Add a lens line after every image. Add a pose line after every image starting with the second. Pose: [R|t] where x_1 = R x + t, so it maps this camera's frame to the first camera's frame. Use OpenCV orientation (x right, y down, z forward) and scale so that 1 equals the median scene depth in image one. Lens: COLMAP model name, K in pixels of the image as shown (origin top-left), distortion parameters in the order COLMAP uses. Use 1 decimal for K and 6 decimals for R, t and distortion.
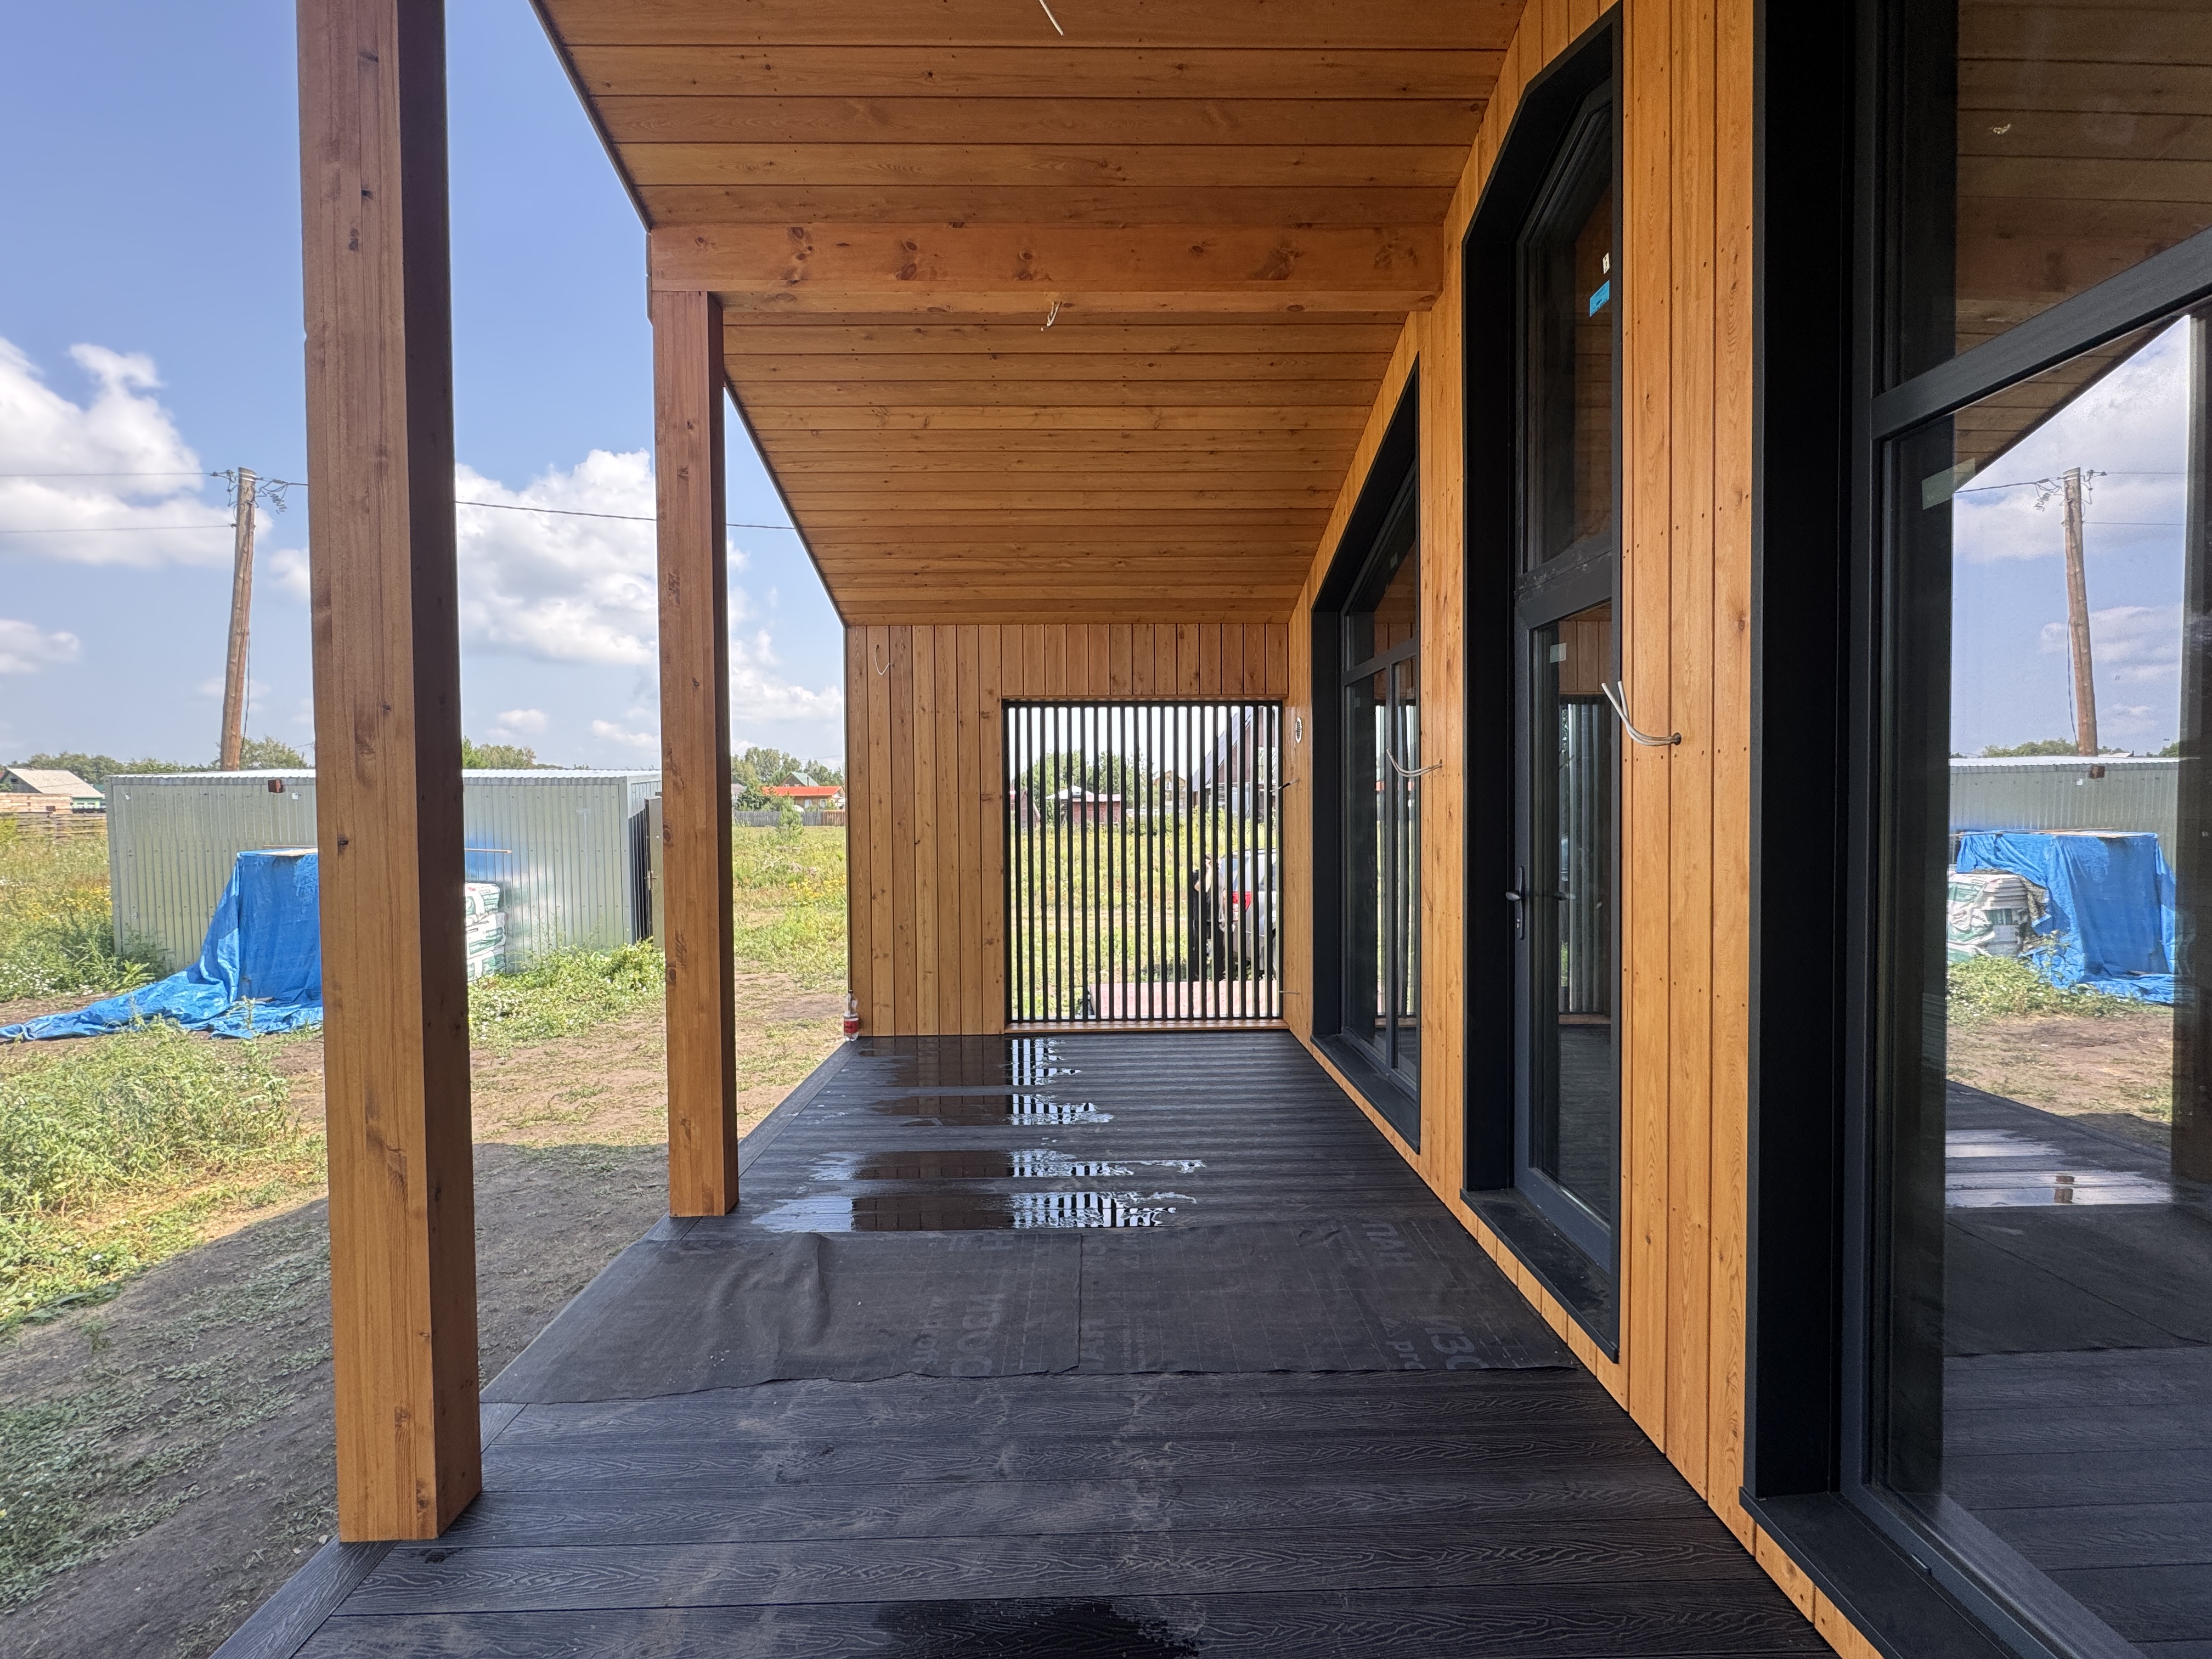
lens RADIAL K [[908.4, 0, 1106.0], [0, 908.4, 829.5], [0, 0, 1]] dist [-0.002103, -0.000222]
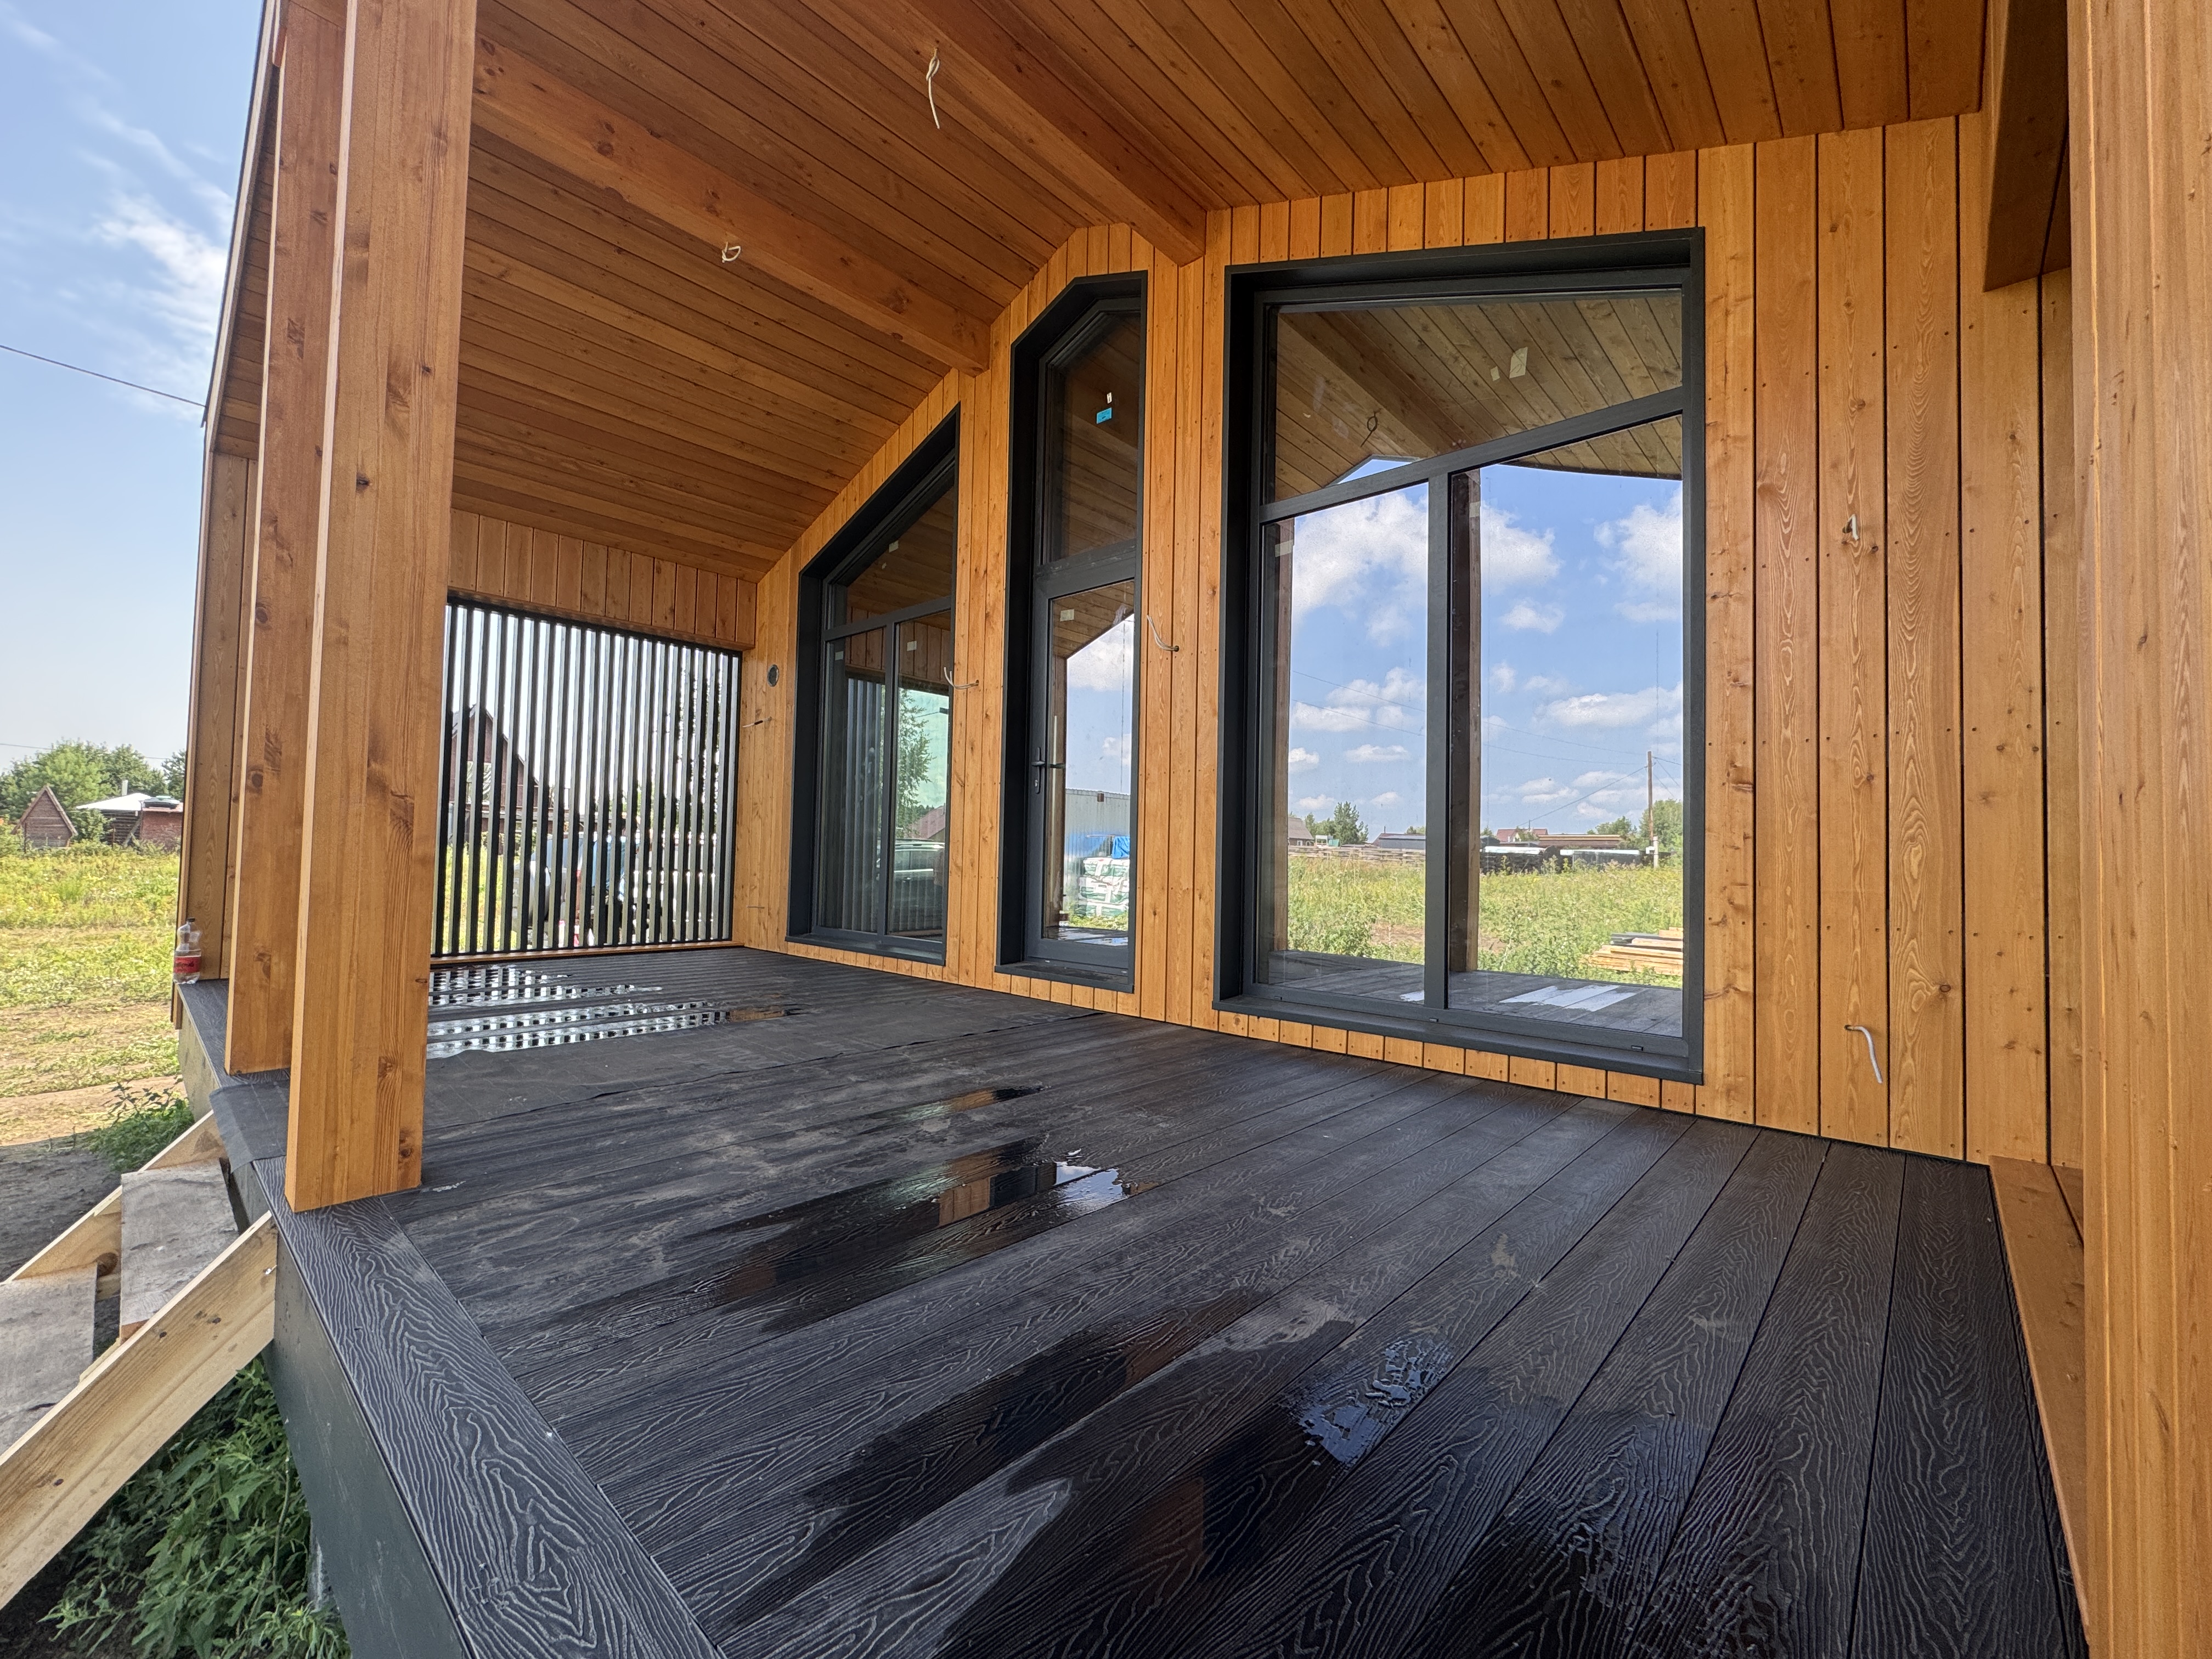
lens RADIAL K [[908.4, 0, 1106.0], [0, 908.4, 829.5], [0, 0, 1]] dist [-0.002103, -0.000222]
pose [[0.689356, 0.045659, 0.722982, -0.596182], [-0.008736, 0.998463, -0.054728, 0.269439], [-0.724370, 0.031411, 0.688695, -0.162984]]
